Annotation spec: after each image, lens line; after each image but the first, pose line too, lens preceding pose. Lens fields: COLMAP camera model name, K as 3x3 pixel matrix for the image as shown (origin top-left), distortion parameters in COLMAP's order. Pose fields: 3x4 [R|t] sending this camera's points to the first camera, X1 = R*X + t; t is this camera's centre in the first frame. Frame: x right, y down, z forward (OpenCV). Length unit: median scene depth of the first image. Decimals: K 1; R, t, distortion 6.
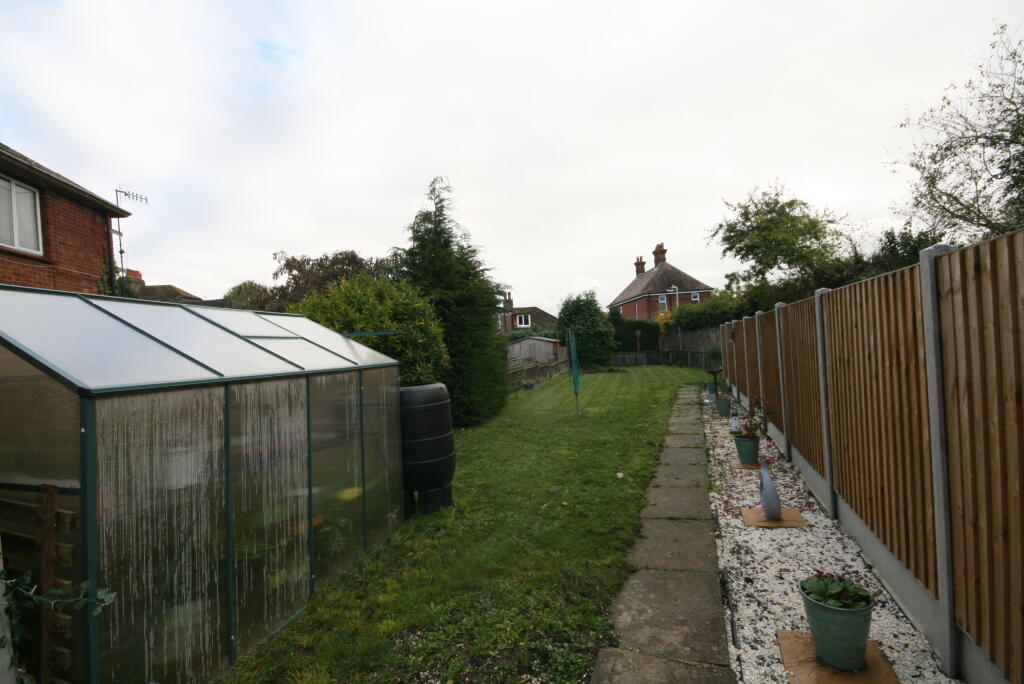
lens RADIAL K [[479.0, 0, 511.0], [0, 479.0, 348.1], [0, 0, 1]] dist [0.001049, -0.000677]
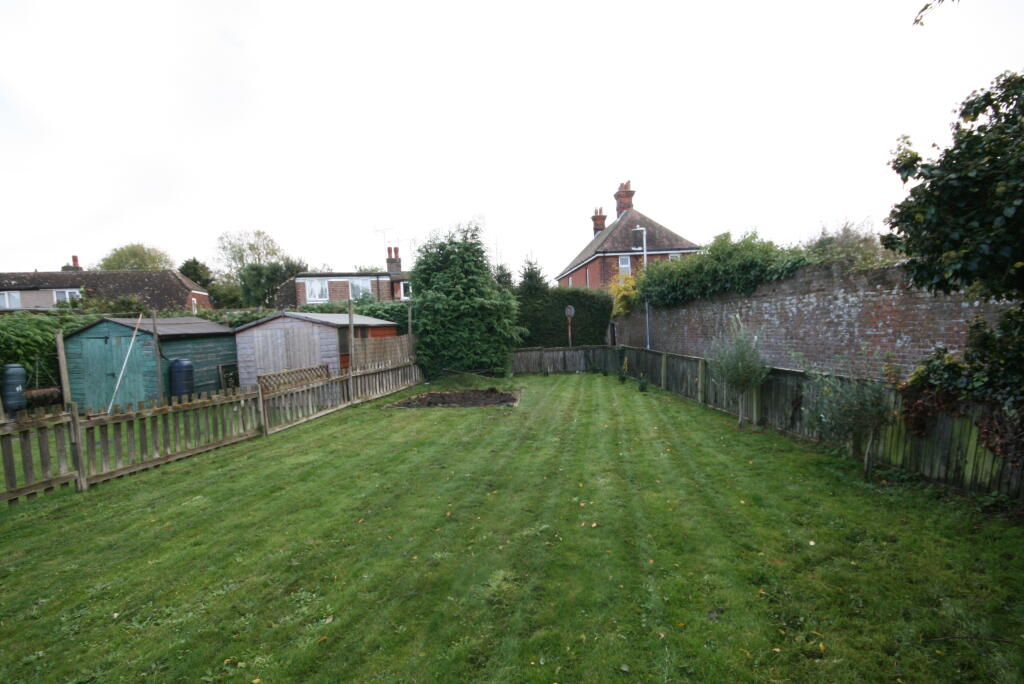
lens RADIAL K [[479.0, 0, 511.0], [0, 479.0, 348.1], [0, 0, 1]] dist [0.001049, -0.000677]
pose [[0.998439, 0.017992, 0.052884, 0.183378], [-0.020099, 0.999014, 0.039579, -0.011468], [-0.052120, -0.040580, 0.997816, 0.501049]]
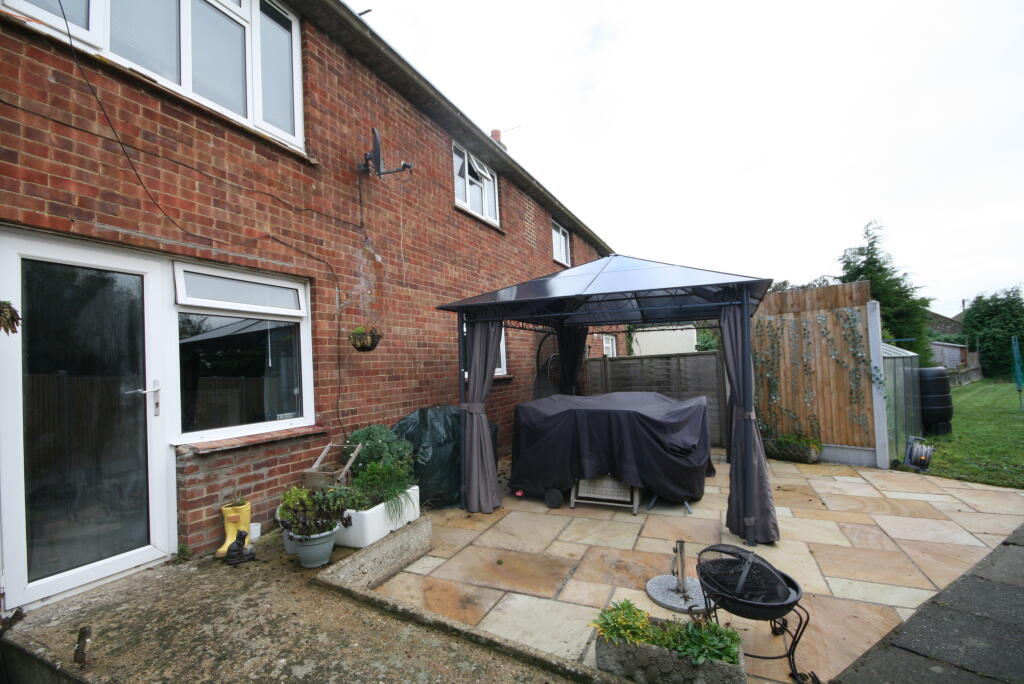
lens RADIAL K [[479.0, 0, 511.0], [0, 479.0, 348.1], [0, 0, 1]] dist [0.001049, -0.000677]
pose [[0.811586, 0.003303, -0.584224, -0.061711], [-0.010517, 0.999905, -0.008958, 0.005261], [0.584139, 0.013415, 0.811543, -0.213291]]
